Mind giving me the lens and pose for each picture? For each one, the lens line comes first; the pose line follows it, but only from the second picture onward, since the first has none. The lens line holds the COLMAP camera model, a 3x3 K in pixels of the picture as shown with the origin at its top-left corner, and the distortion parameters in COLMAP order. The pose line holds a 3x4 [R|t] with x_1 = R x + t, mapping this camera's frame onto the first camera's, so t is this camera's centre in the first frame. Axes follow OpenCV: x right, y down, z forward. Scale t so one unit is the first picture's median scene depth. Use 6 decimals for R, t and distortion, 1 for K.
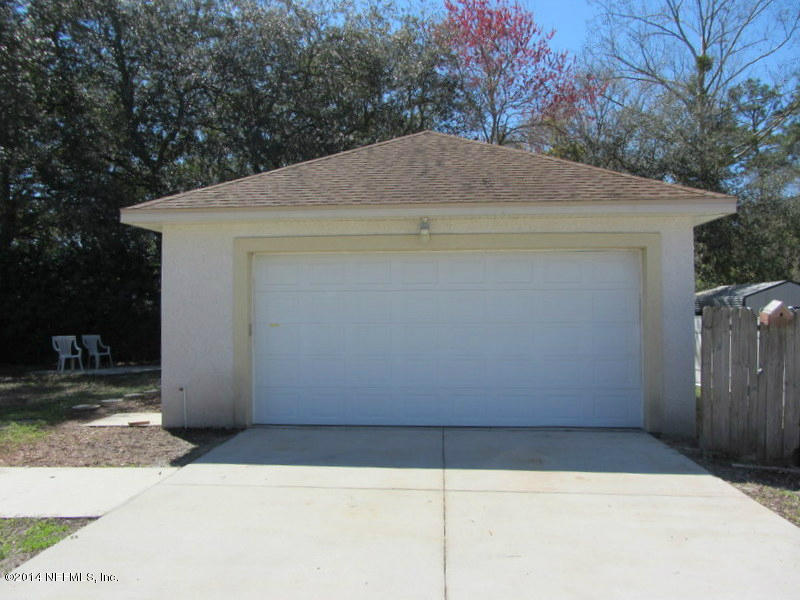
lens RADIAL K [[667.8, 0, 401.4], [0, 667.8, 303.5], [0, 0, 1]] dist [-0.058197, -0.007948]
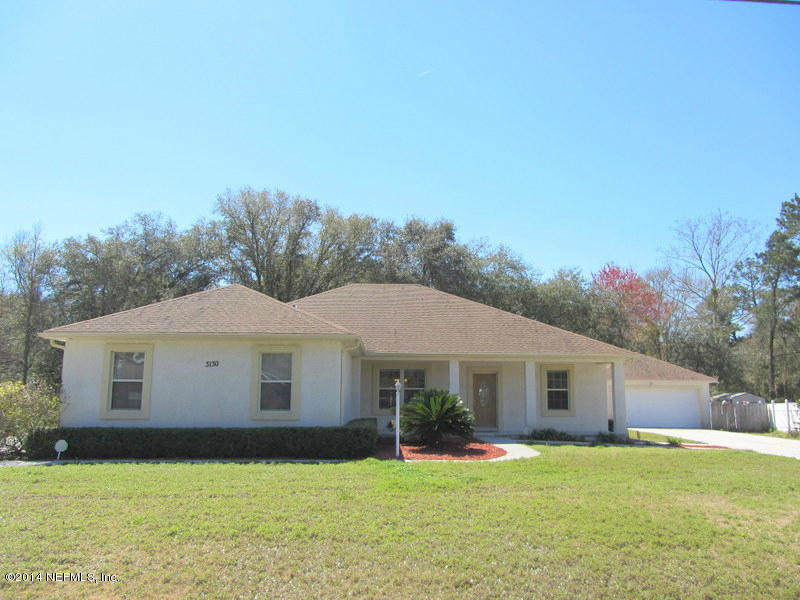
lens RADIAL K [[667.8, 0, 401.4], [0, 667.8, 303.5], [0, 0, 1]] dist [-0.058197, -0.007948]
pose [[0.999291, 0.007069, -0.036980, -1.436519], [-0.012237, 0.989871, -0.141443, 0.003278], [0.035606, 0.141795, 0.989256, -3.465301]]
